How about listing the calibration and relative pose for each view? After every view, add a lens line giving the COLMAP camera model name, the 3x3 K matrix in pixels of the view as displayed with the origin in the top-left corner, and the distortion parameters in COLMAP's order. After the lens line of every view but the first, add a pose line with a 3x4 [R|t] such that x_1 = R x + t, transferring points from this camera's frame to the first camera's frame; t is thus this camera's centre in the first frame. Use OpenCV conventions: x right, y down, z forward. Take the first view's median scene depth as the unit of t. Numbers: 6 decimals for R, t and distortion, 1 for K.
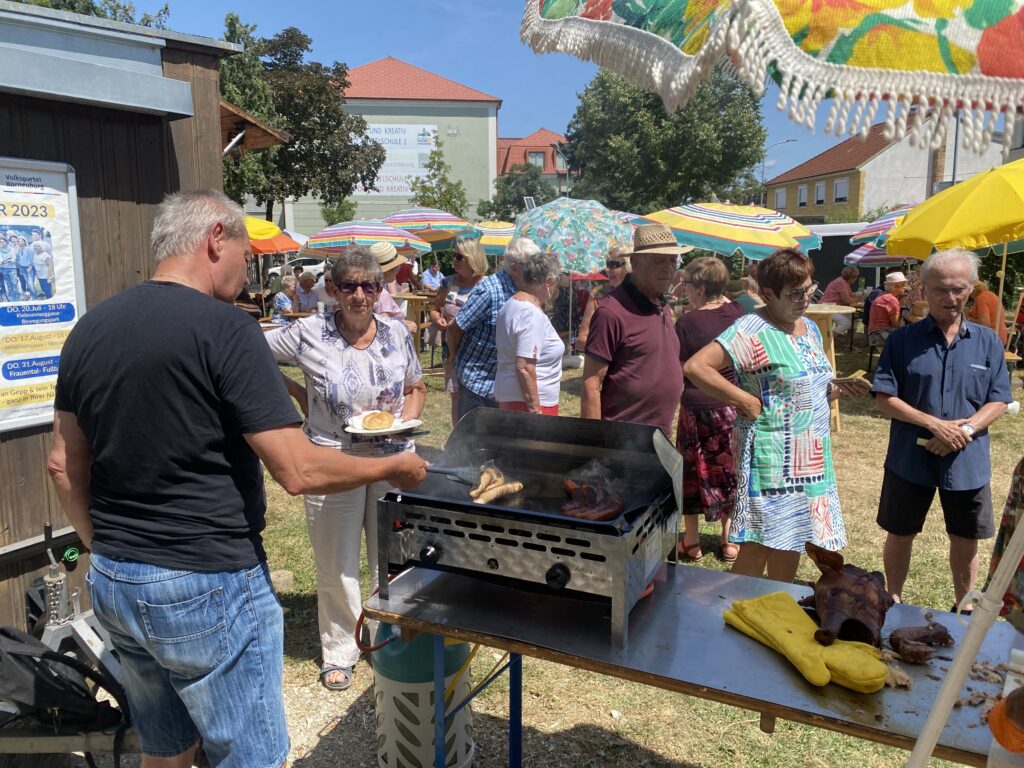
lens RADIAL K [[788.0, 0, 512.0], [0, 788.0, 384.0], [0, 0, 1]] dist [-0.010646, 0.007684]
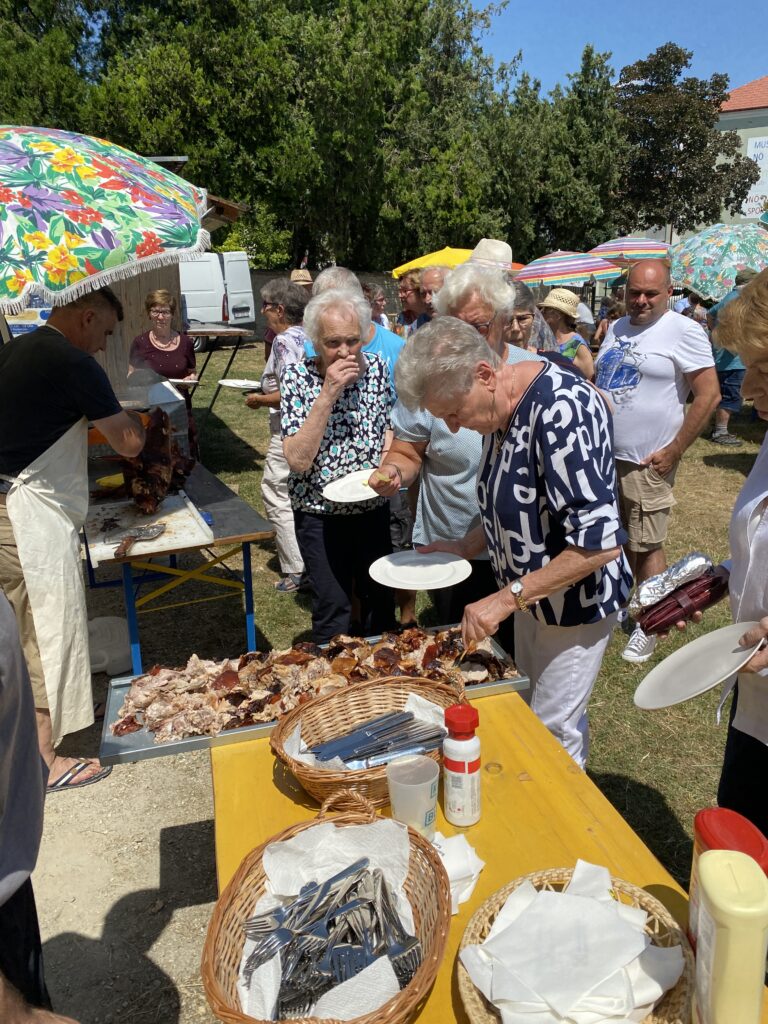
lens RADIAL K [[787.1, 0, 384.0], [0, 787.1, 512.0], [0, 0, 1]] dist [-0.002437, -0.005917]
pose [[0.781686, 0.165970, -0.601182, 1.129620], [-0.095330, 0.984410, 0.147817, 0.025718], [0.616343, -0.058236, 0.785322, -0.060598]]
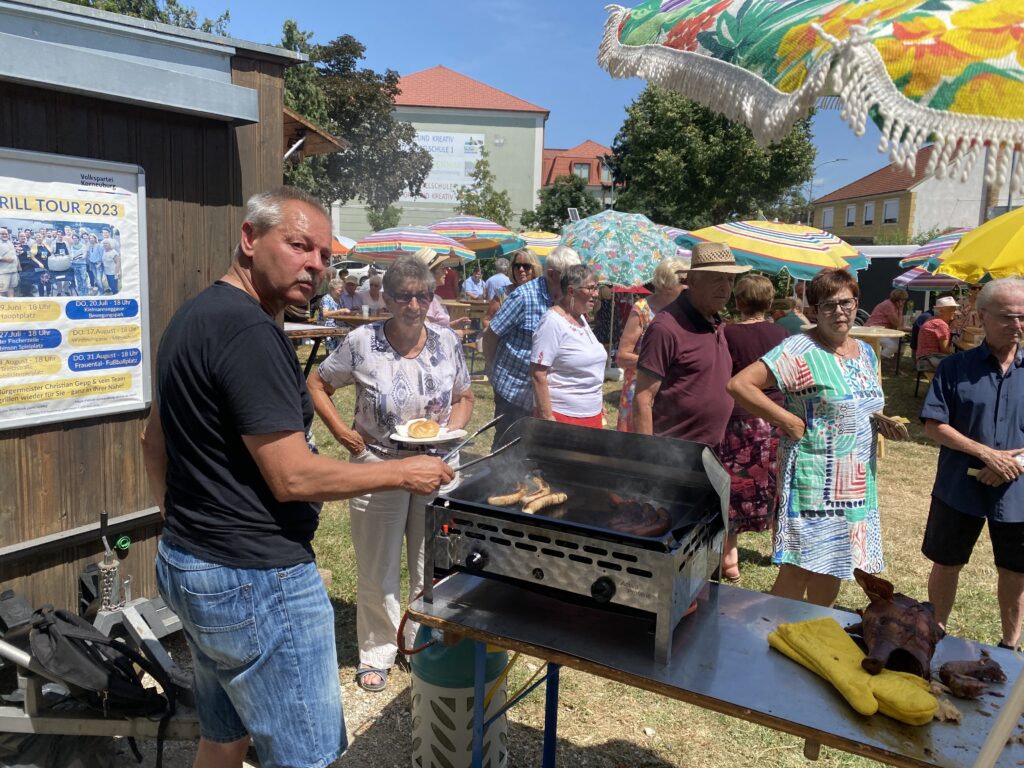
lens RADIAL K [[787.1, 0, 510.7], [0, 787.1, 378.4], [0, 0, 1]] dist [-0.002437, -0.005917]
pose [[0.998052, 0.041350, -0.046715, -0.013739], [-0.042193, 0.998961, -0.017209, -0.001793], [0.045955, 0.019146, 0.998760, -0.008585]]
